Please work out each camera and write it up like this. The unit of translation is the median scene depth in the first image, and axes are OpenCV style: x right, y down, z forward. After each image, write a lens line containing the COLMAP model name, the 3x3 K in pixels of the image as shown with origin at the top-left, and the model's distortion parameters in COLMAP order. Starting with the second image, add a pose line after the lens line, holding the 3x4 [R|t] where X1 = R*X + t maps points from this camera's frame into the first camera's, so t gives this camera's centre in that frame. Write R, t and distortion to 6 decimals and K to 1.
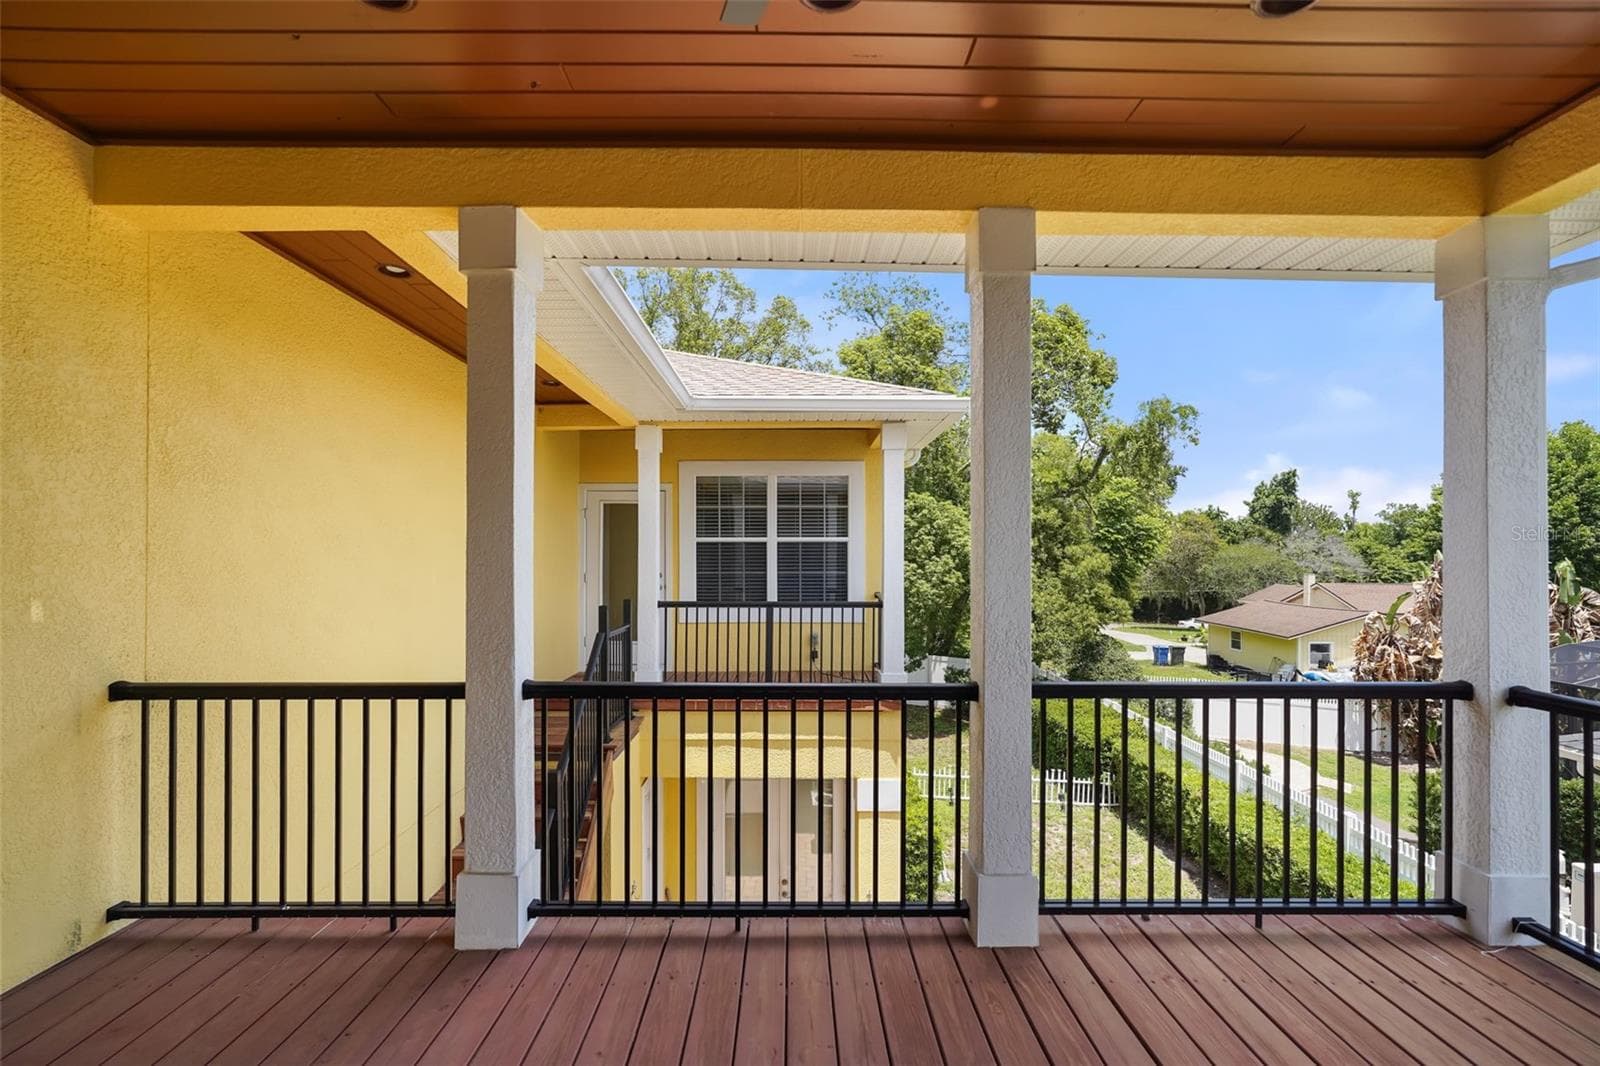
lens RADIAL K [[717.1, 0, 797.0], [0, 717.1, 543.9], [0, 0, 1]] dist [0.000101, 0.001876]
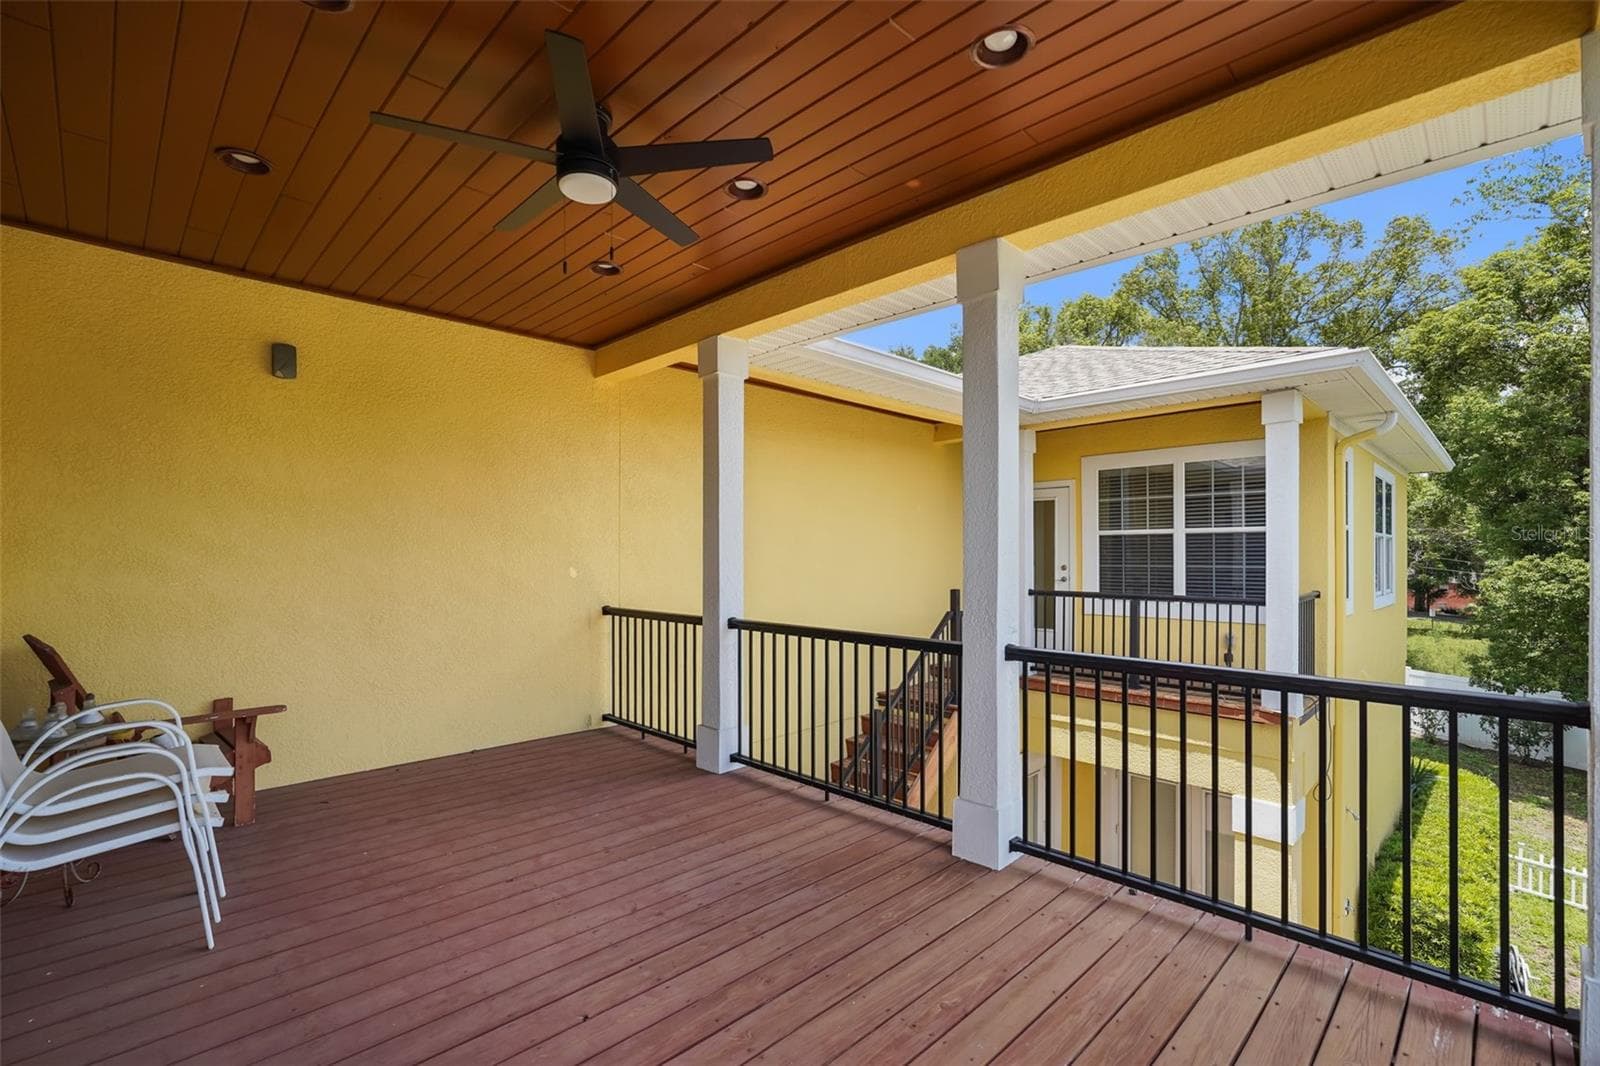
lens RADIAL K [[717.1, 0, 799.5], [0, 717.1, 543.4], [0, 0, 1]] dist [0.000101, 0.001876]
pose [[0.700550, -0.011223, -0.713515, 0.357837], [0.011107, 0.999927, -0.004823, 0.011243], [0.713517, -0.004546, 0.700624, -0.016921]]
